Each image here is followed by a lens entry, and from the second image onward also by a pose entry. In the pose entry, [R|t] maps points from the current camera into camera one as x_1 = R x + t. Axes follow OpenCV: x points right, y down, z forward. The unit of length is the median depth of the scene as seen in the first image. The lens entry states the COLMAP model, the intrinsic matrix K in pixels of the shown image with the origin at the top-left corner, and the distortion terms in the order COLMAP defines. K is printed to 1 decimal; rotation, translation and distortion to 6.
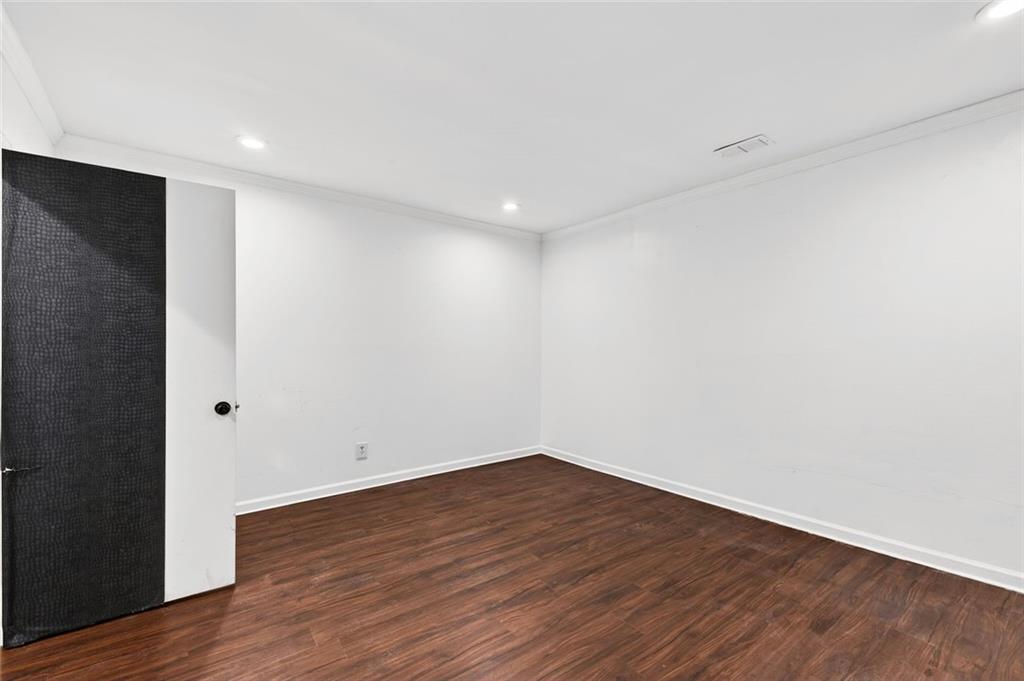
lens RADIAL K [[447.7, 0, 512.0], [0, 447.7, 340.5], [0, 0, 1]] dist [-0.002307, -0.000176]
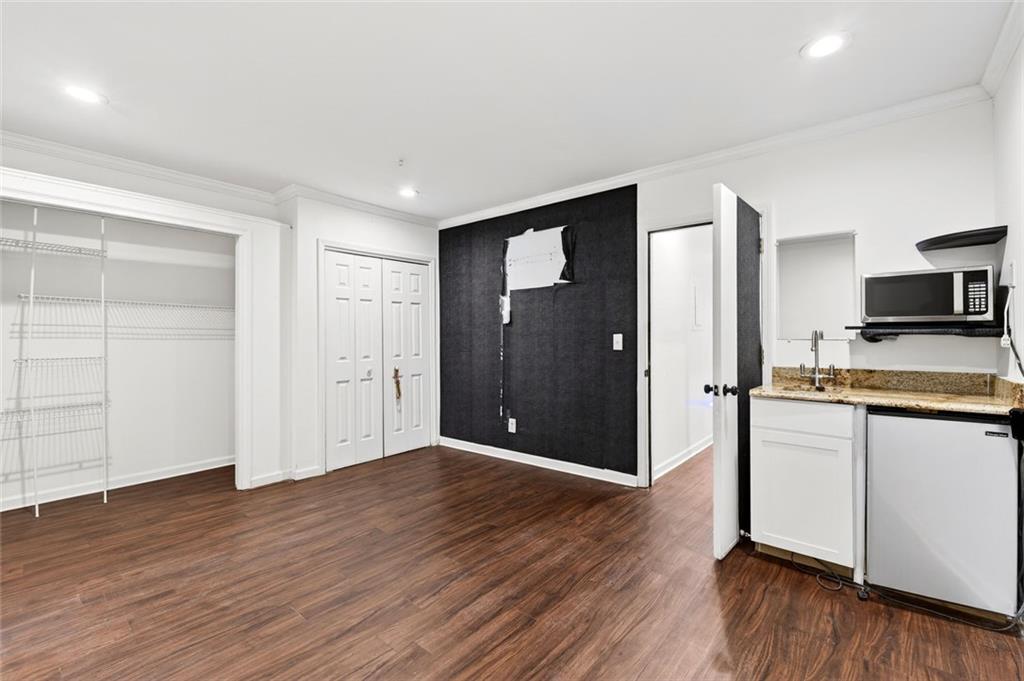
lens RADIAL K [[447.7, 0, 512.0], [0, 447.7, 340.5], [0, 0, 1]] dist [-0.002307, -0.000176]
pose [[-0.977799, 0.009422, -0.209334, 0.067716], [0.007952, 0.999937, 0.007863, 0.020510], [0.209395, 0.006024, -0.977813, 1.960419]]
